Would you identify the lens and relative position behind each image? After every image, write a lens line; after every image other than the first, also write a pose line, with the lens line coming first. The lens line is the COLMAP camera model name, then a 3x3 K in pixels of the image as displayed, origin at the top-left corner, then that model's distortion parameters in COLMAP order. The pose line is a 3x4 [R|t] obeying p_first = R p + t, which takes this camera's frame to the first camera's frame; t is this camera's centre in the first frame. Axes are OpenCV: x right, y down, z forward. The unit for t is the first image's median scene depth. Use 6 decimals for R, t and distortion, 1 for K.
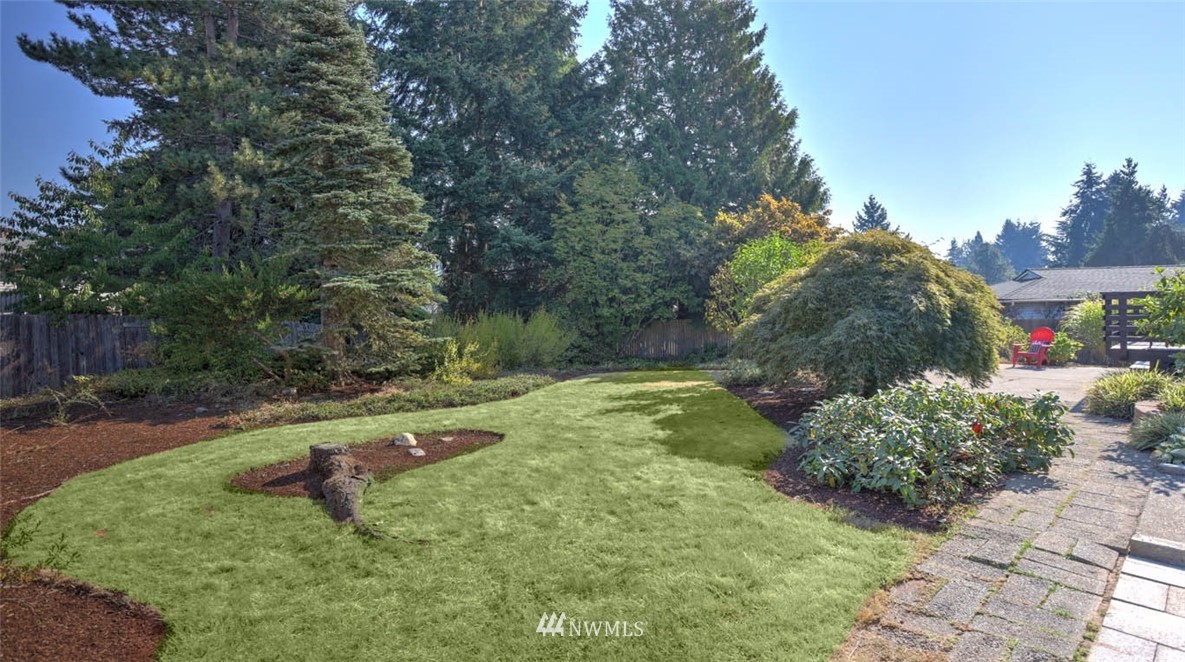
lens RADIAL K [[586.4, 0, 592.5], [0, 586.4, 331.0], [0, 0, 1]] dist [-0.066060, 0.025827]
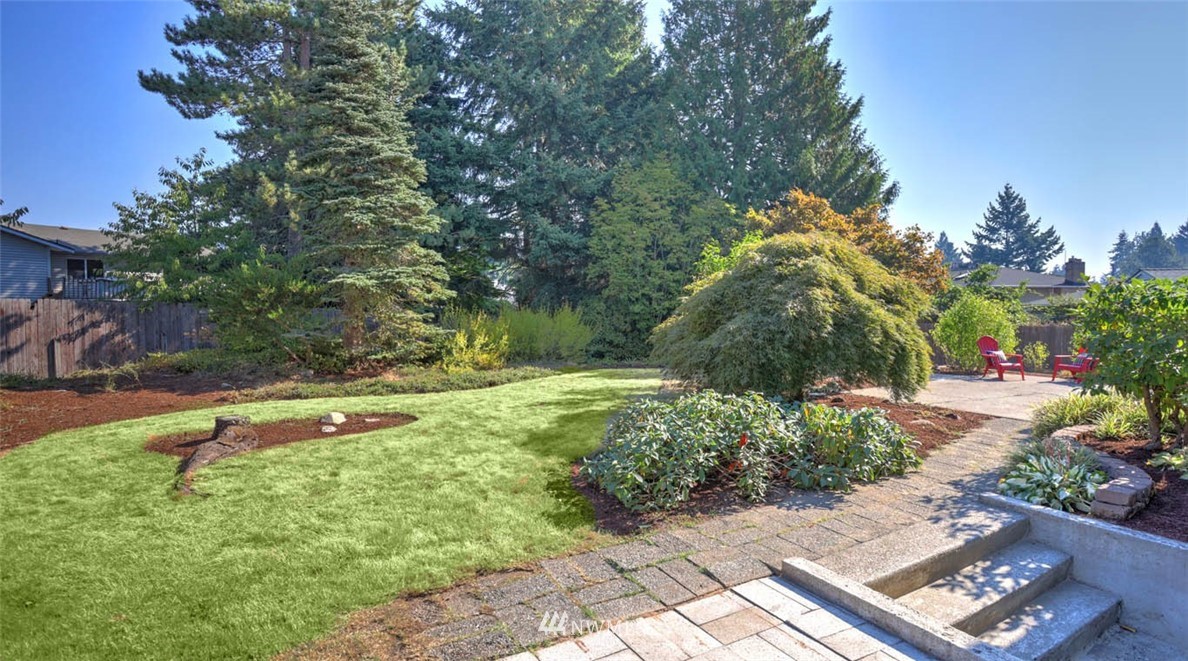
lens RADIAL K [[587.9, 0, 594.0], [0, 587.9, 330.5], [0, 0, 1]] dist [-0.066060, 0.025827]
pose [[0.979512, 0.028166, -0.199408, 0.250273], [-0.026201, 0.999579, 0.012486, -0.008983], [0.199676, -0.007006, 0.979837, -0.011701]]
